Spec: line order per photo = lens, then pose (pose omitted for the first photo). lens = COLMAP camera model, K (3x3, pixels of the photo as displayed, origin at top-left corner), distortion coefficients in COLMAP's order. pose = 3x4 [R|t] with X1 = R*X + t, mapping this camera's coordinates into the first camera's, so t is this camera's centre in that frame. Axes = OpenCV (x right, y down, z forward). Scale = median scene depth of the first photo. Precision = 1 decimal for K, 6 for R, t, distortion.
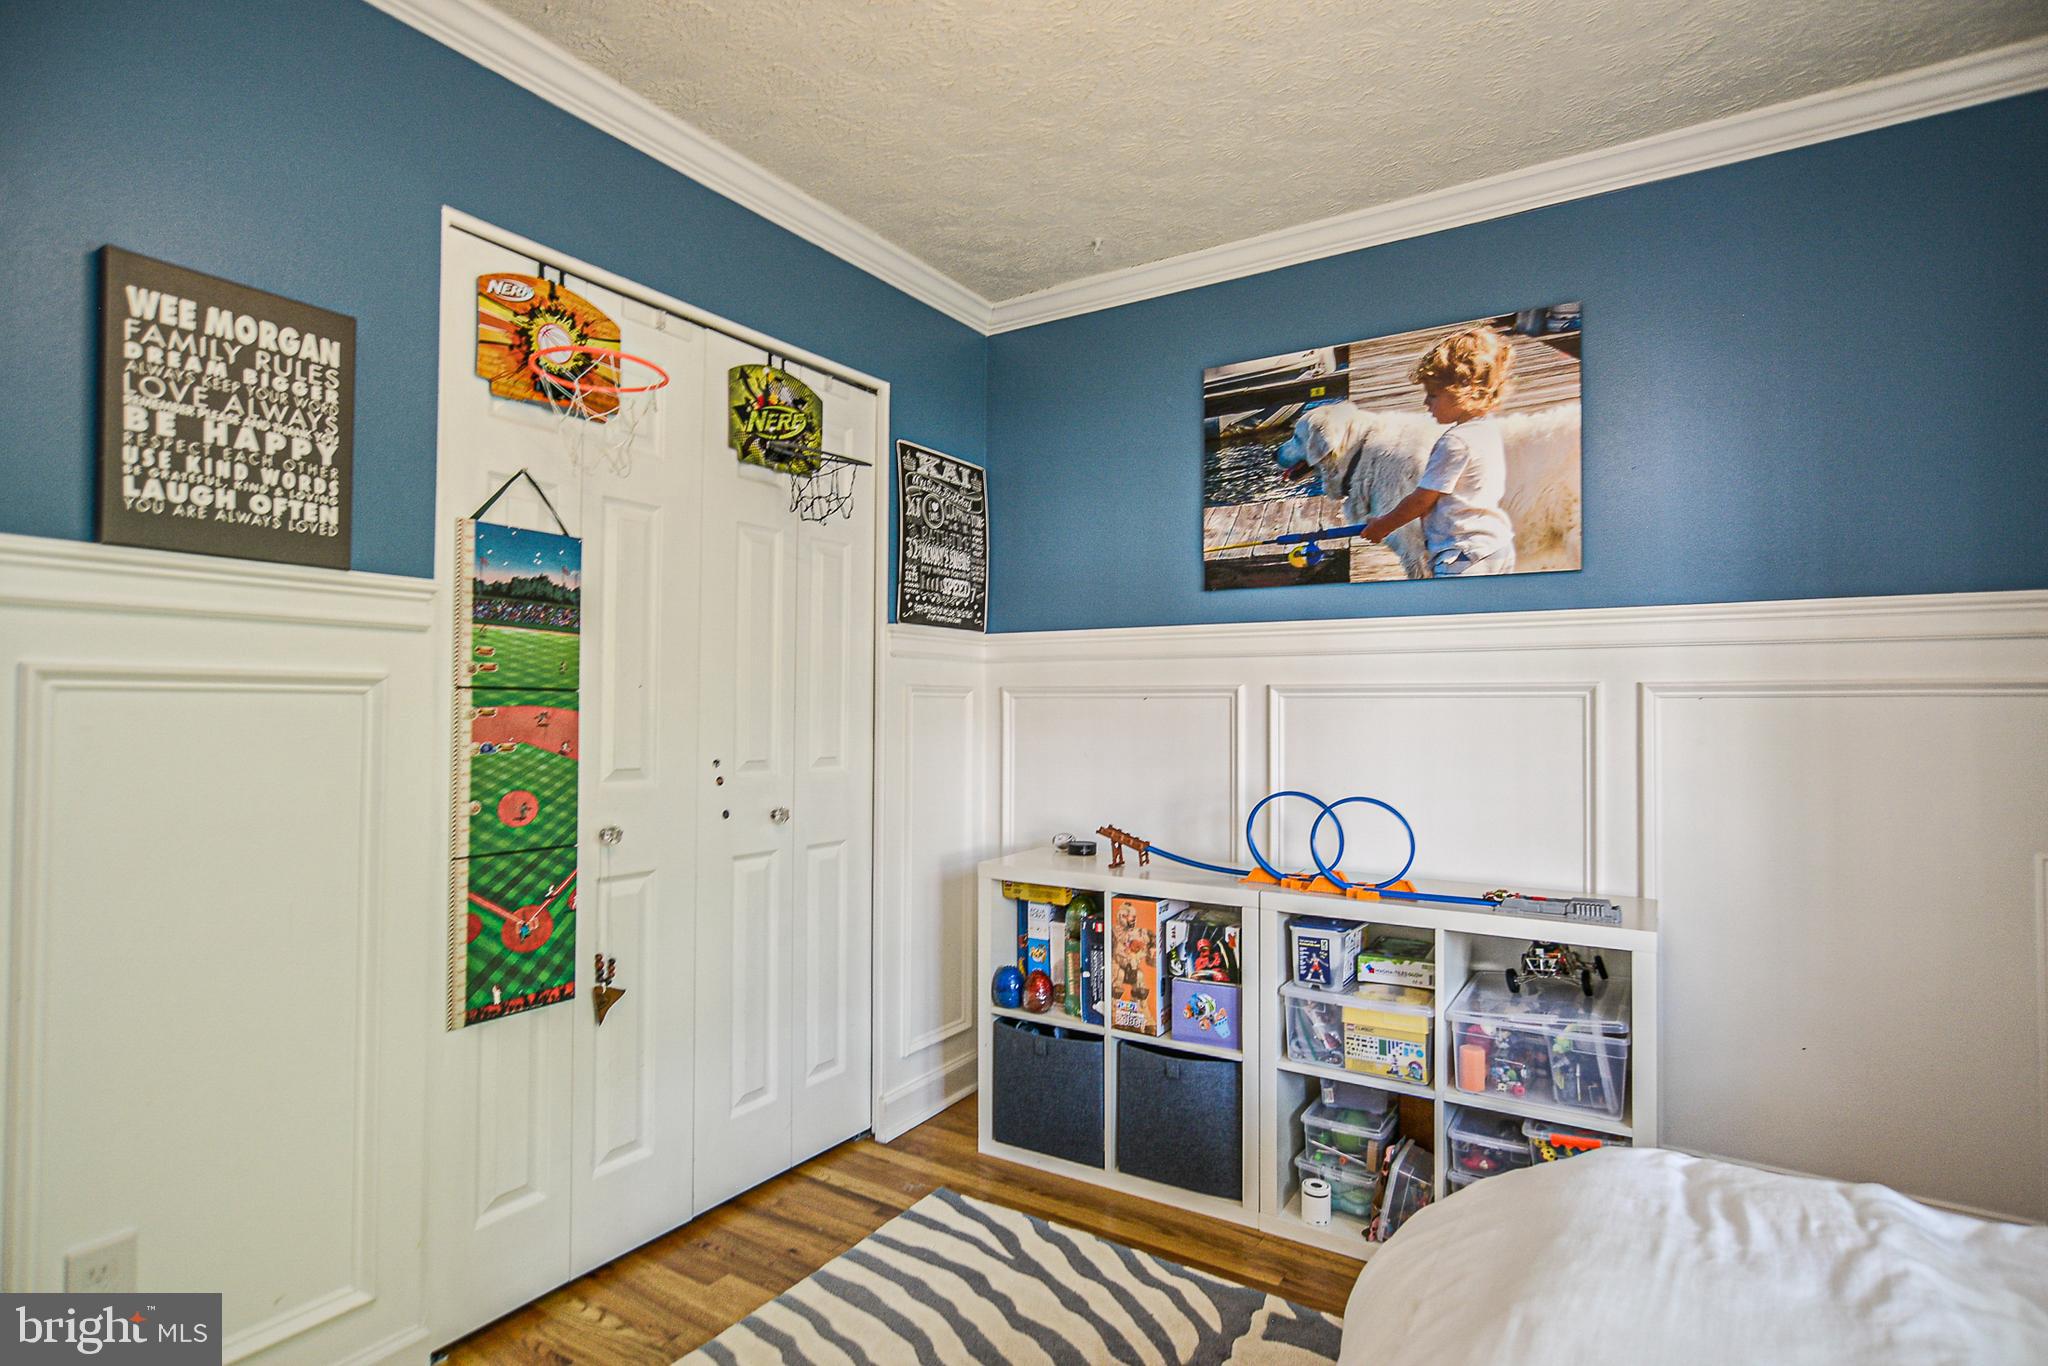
lens RADIAL K [[1031.7, 0, 1023.3], [0, 1031.7, 680.2], [0, 0, 1]] dist [-0.008665, 0.009171]
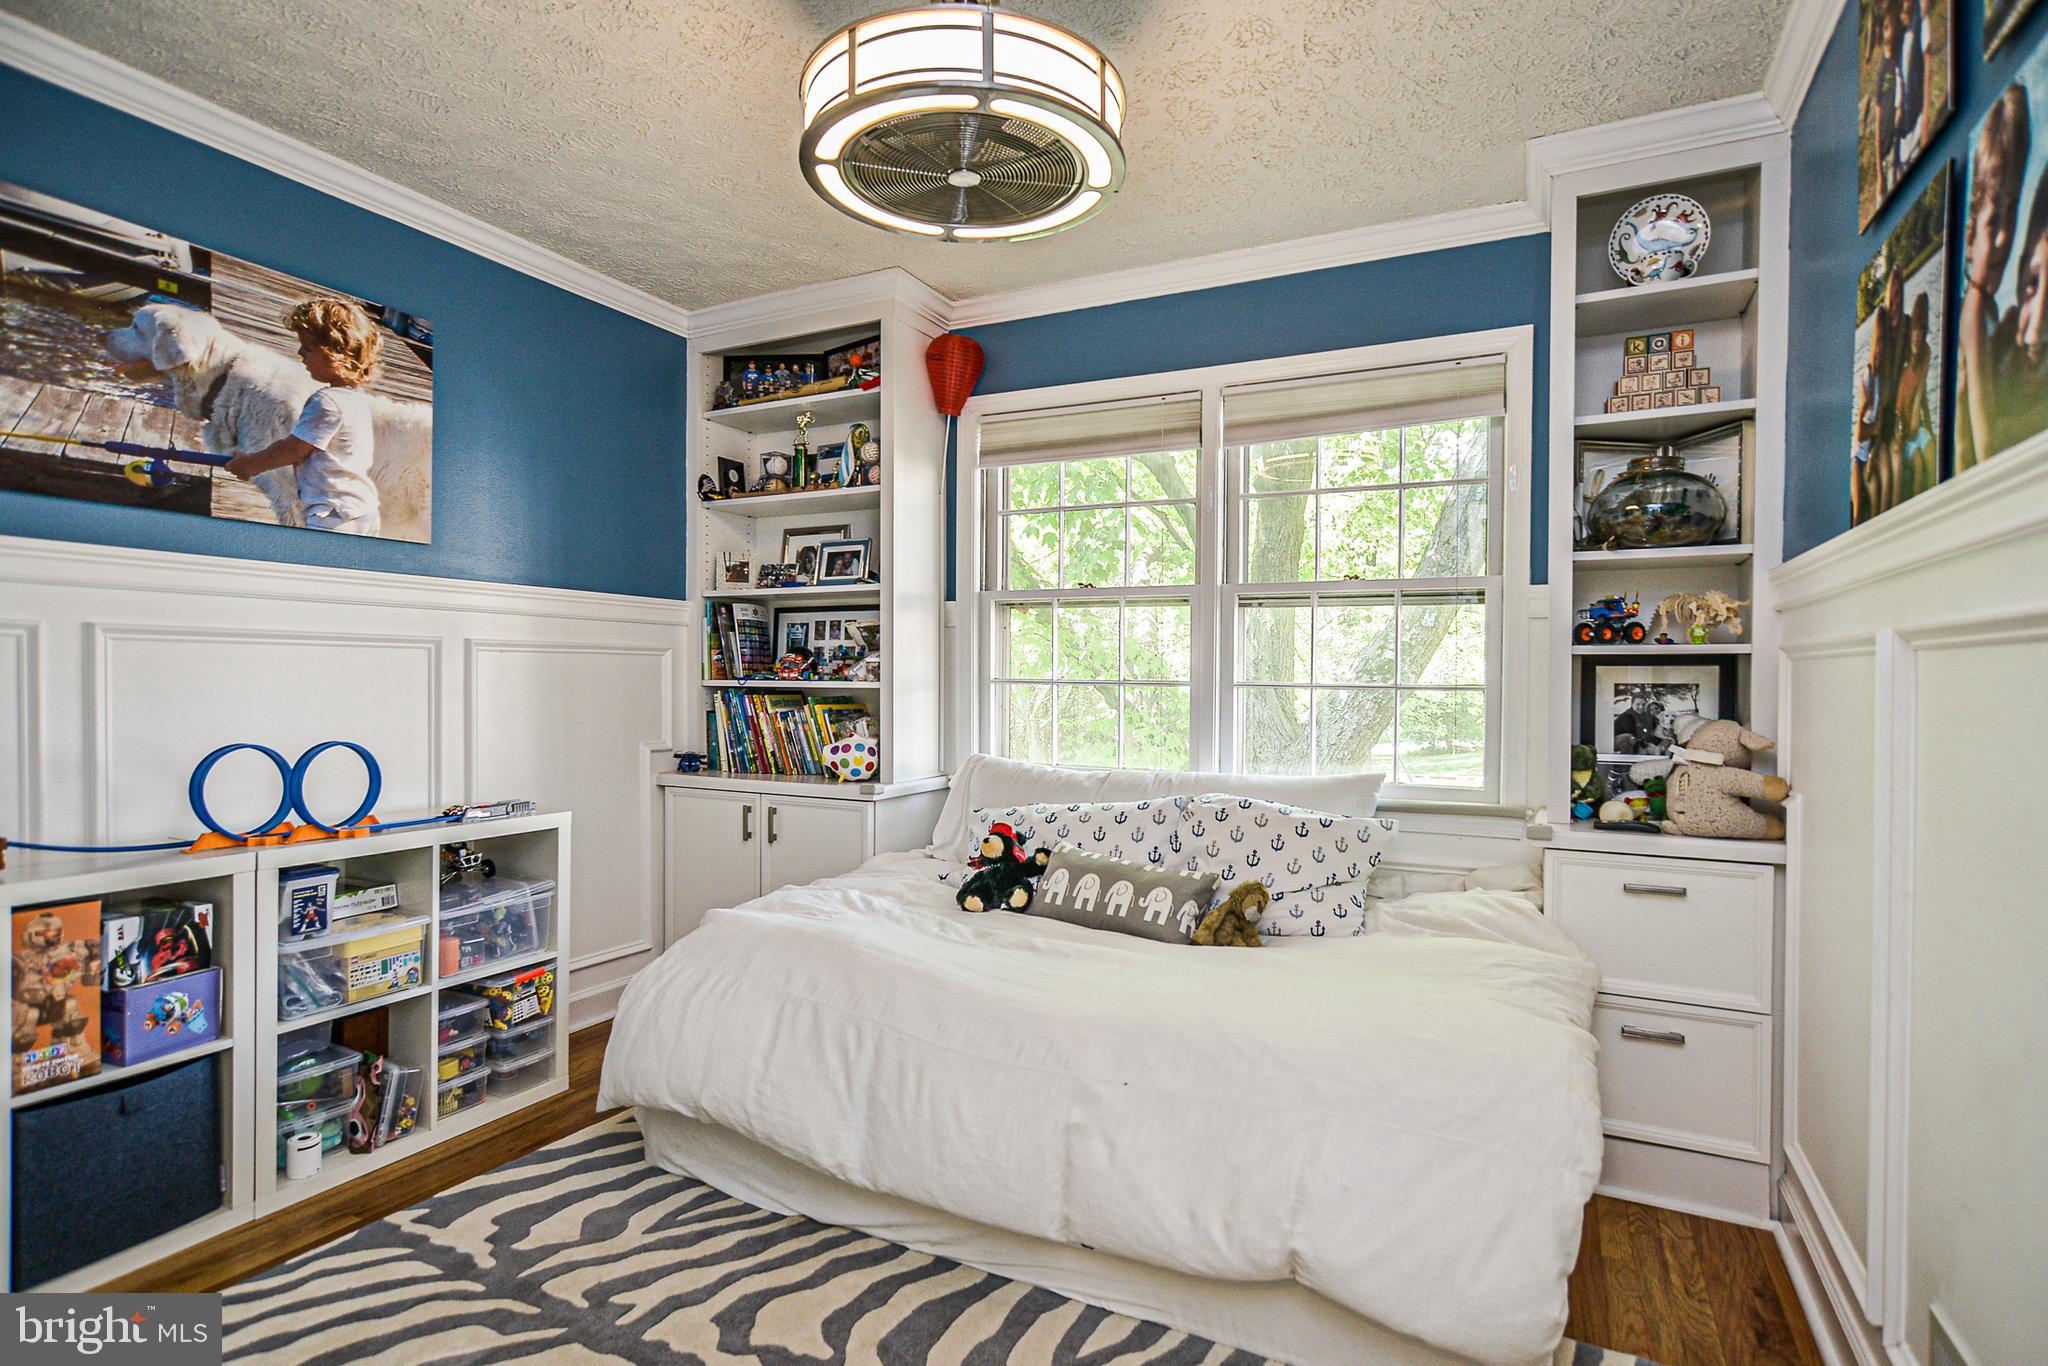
lens RADIAL K [[1031.7, 0, 1025.9], [0, 1031.7, 685.6], [0, 0, 1]] dist [-0.008665, 0.009171]
pose [[-0.098982, -0.008657, 0.995052, -0.699284], [-0.030211, 0.999527, 0.005691, 0.029679], [-0.994630, -0.029498, -0.099197, 0.391595]]
